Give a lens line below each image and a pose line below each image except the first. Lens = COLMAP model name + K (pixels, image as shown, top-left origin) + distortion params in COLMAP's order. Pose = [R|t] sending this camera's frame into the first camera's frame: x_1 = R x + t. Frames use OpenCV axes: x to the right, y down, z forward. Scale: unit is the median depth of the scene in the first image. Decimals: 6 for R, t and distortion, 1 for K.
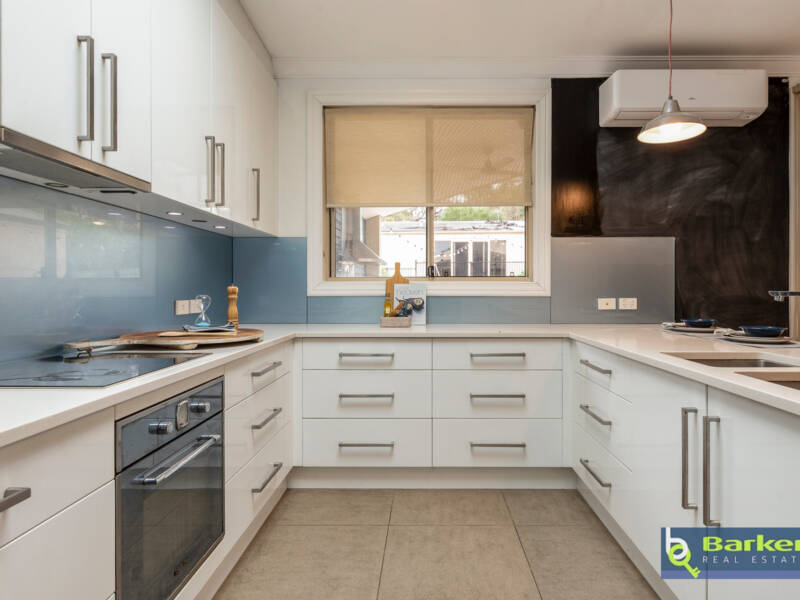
lens RADIAL K [[466.0, 0, 404.4], [0, 466.0, 295.5], [0, 0, 1]] dist [-0.000826, 0.001537]
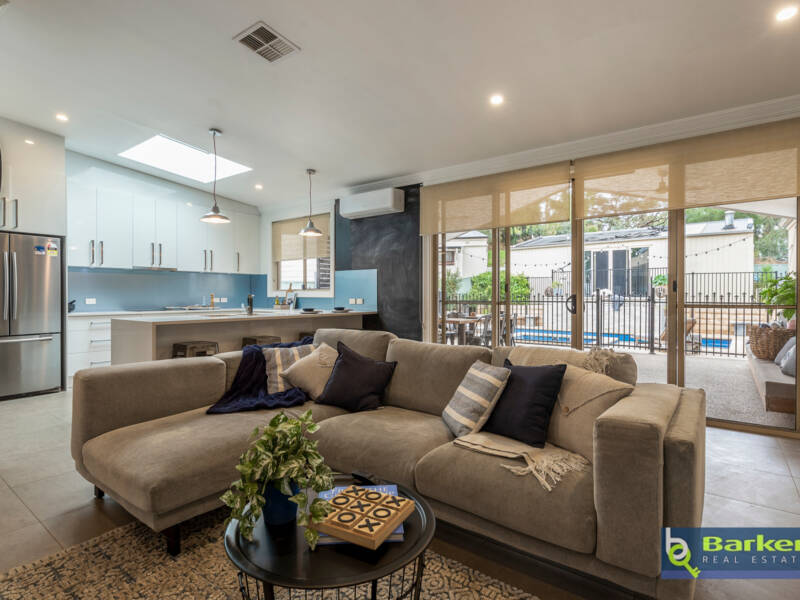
lens RADIAL K [[428.9, 0, 400.3], [0, 428.9, 297.8], [0, 0, 1]] dist [-0.002441, -0.000583]
pose [[0.800962, 0.004596, -0.598698, 1.793585], [-0.007990, 0.999964, -0.003012, 0.006162], [0.598662, 0.007196, 0.800969, -0.453660]]
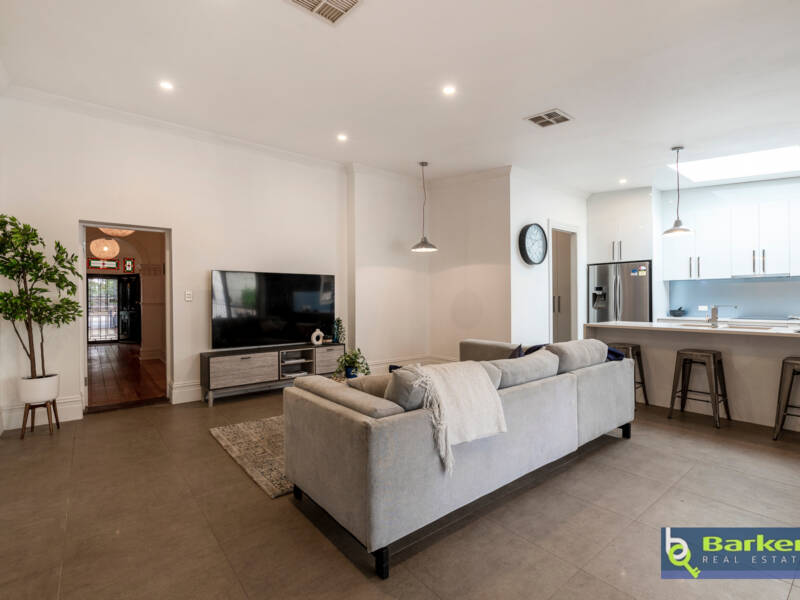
lens RADIAL K [[391.3, 0, 402.8], [0, 391.3, 299.7], [0, 0, 1]] dist [0.000709, -0.000925]
pose [[-0.776099, 0.007729, -0.630564, 2.058487], [0.001283, 0.999942, 0.010678, -0.038822], [0.630610, 0.007478, -0.776064, 0.795912]]
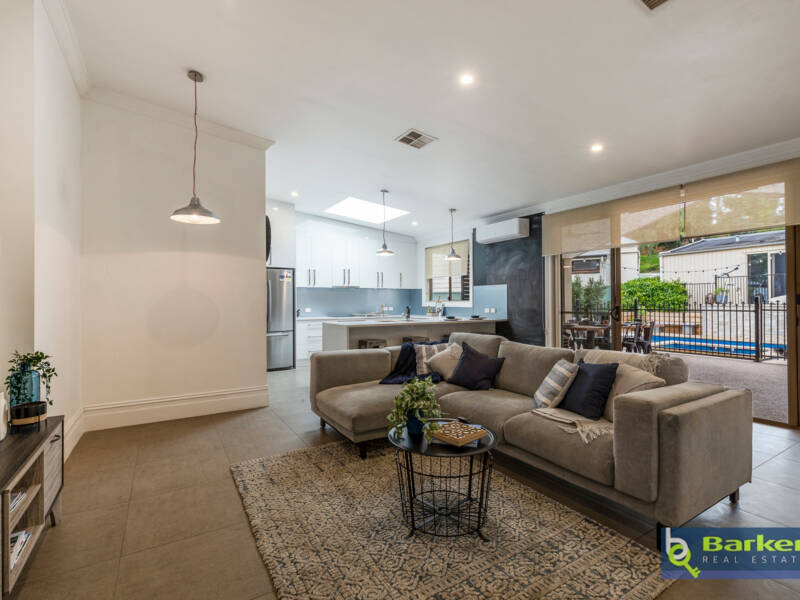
lens RADIAL K [[391.3, 0, 395.1], [0, 391.3, 298.8], [0, 0, 1]] dist [0.000709, -0.000925]
pose [[0.520655, -0.007774, -0.853732, 2.054599], [-0.006053, 0.999900, -0.012796, -0.017098], [0.853746, 0.011830, 0.520556, -0.602445]]
